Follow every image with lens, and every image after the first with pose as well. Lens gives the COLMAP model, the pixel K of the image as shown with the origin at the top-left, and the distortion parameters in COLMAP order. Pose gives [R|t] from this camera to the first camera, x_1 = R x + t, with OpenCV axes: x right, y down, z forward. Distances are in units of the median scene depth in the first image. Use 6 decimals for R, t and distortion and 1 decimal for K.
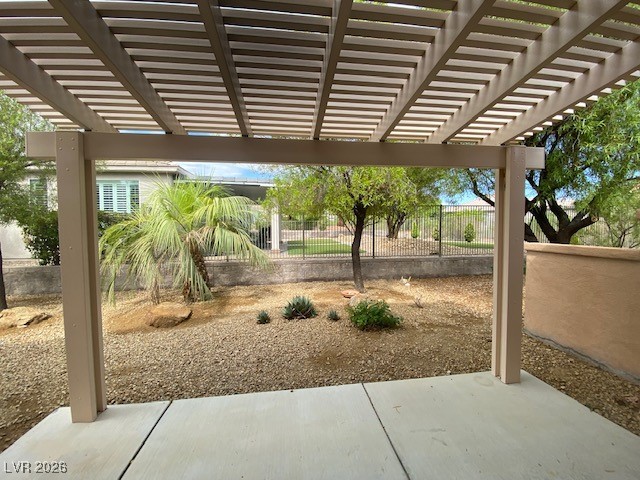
lens RADIAL K [[260.0, 0, 323.0], [0, 260.0, 237.6], [0, 0, 1]] dist [0.017746, -0.018395]
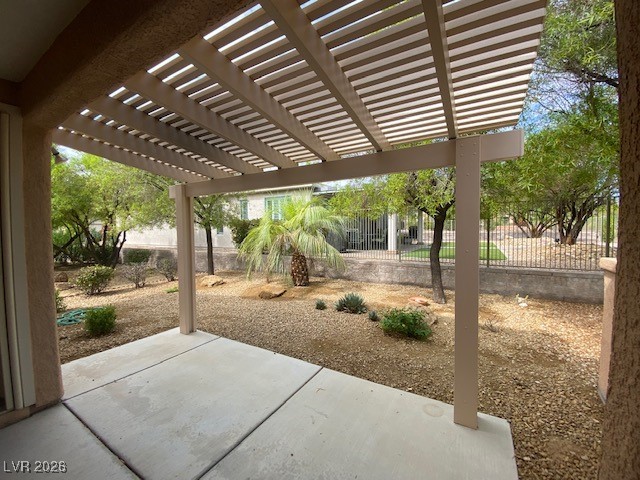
lens RADIAL K [[260.0, 0, 323.0], [0, 260.0, 237.6], [0, 0, 1]] dist [0.017746, -0.018395]
pose [[0.791910, 0.021867, -0.610246, 0.510635], [-0.023404, 0.999711, 0.005452, -0.013506], [0.610189, 0.009964, 0.792194, 0.046671]]
